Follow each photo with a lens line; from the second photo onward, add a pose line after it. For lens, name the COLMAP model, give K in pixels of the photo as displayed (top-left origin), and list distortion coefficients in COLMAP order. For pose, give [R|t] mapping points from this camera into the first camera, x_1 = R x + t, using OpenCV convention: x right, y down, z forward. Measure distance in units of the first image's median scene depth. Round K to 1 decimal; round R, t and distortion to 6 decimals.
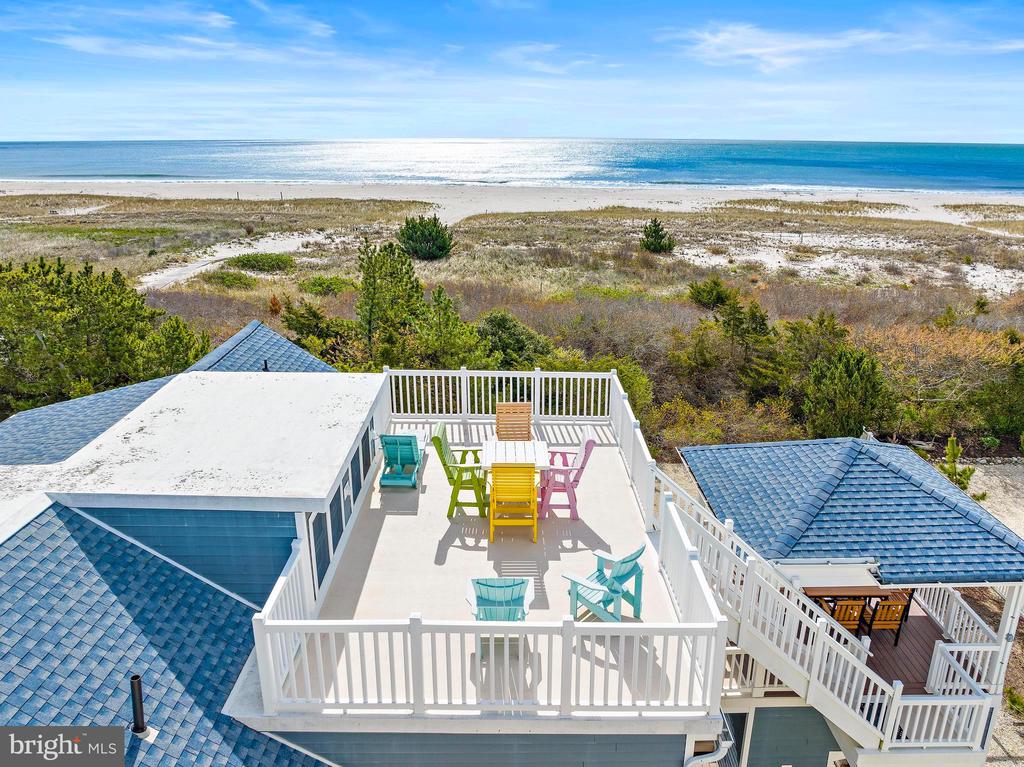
lens RADIAL K [[739.6, 0, 511.6], [0, 739.6, 378.3], [0, 0, 1]] dist [-0.033475, -0.008487]
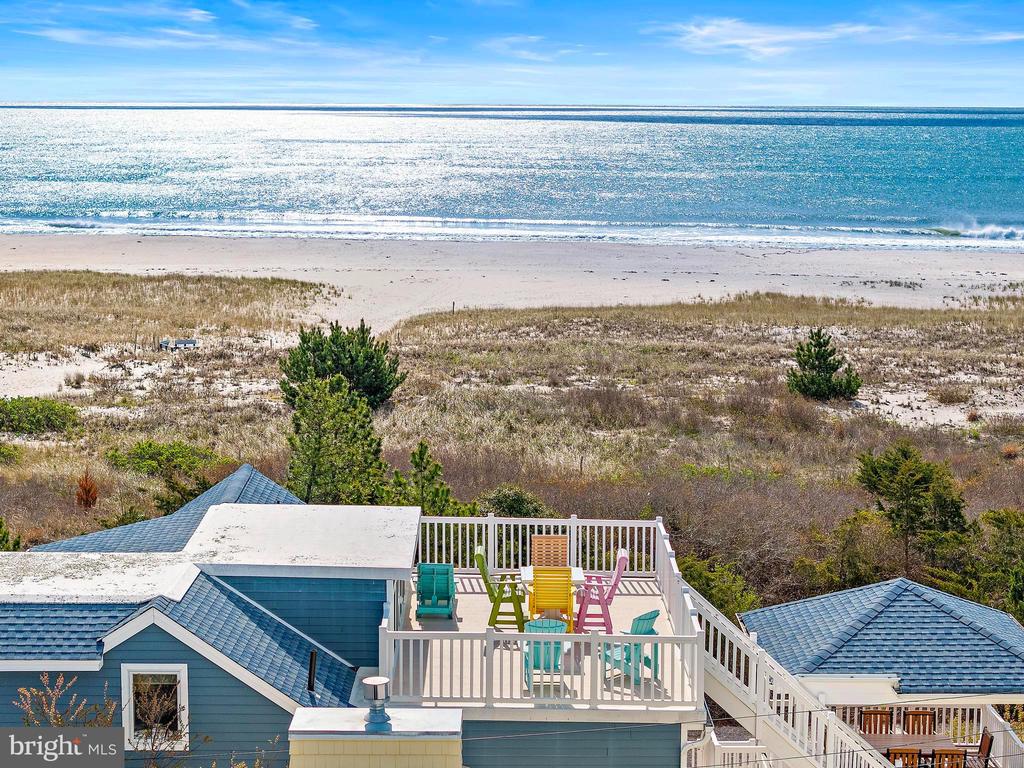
lens RADIAL K [[2091.4, 0, 512.0], [0, 2091.4, 384.0], [0, 0, 1]] dist [-0.357777, -0.022694]
pose [[0.999983, 0.003538, 0.004555, -0.012625], [-0.002668, 0.983926, -0.178558, 0.068644], [-0.005113, 0.178543, 0.983919, -0.368744]]
